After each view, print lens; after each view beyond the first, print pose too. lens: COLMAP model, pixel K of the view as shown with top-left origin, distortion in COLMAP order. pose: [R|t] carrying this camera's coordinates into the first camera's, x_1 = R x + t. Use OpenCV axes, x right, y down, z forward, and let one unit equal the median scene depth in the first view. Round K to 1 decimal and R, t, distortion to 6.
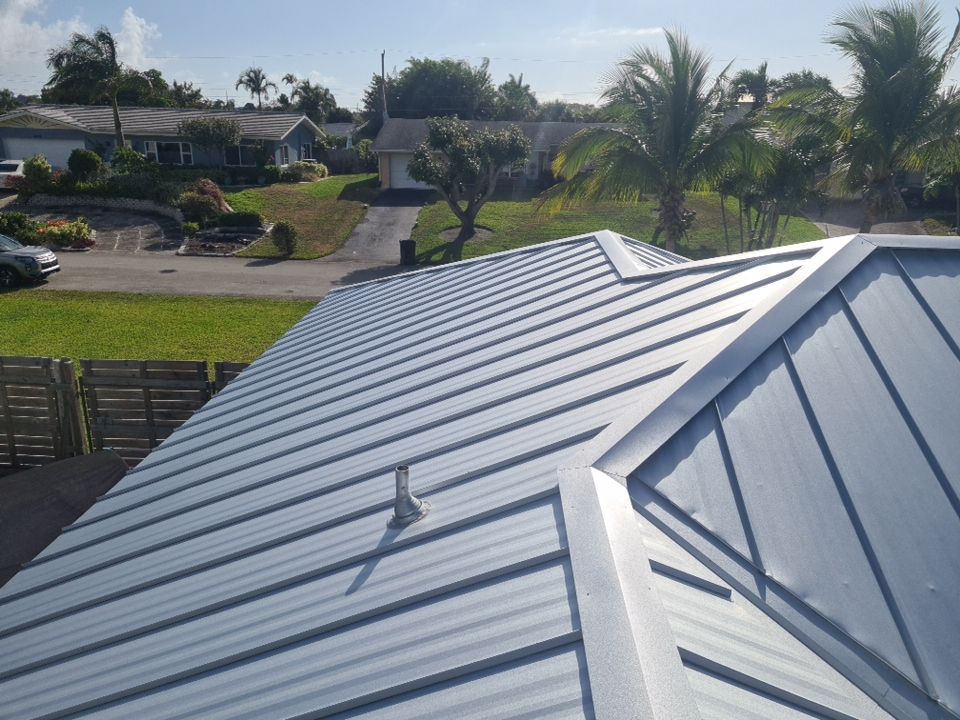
lens RADIAL K [[741.9, 0, 487.6], [0, 741.9, 354.3], [0, 0, 1]] dist [0.070545, -0.046606]
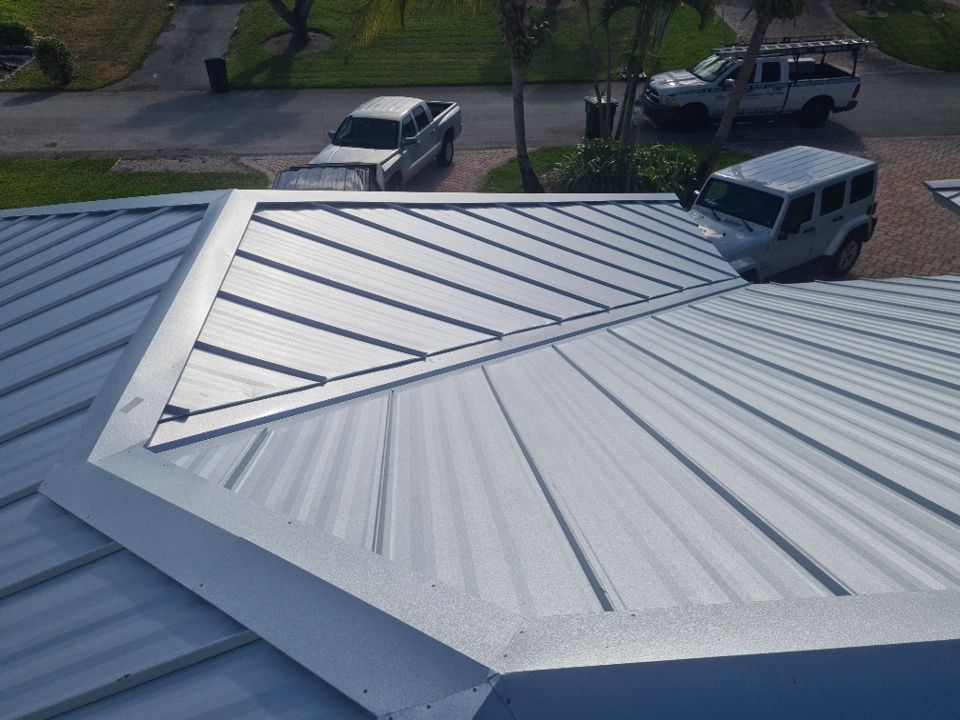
lens RADIAL K [[741.9, 0, 479.9], [0, 741.9, 358.8], [0, 0, 1]] dist [0.070545, -0.046606]
pose [[0.992043, -0.092067, 0.085876, 0.066149], [0.065301, 0.959442, 0.274240, -0.044508], [-0.107642, -0.266450, 0.957819, 0.111126]]
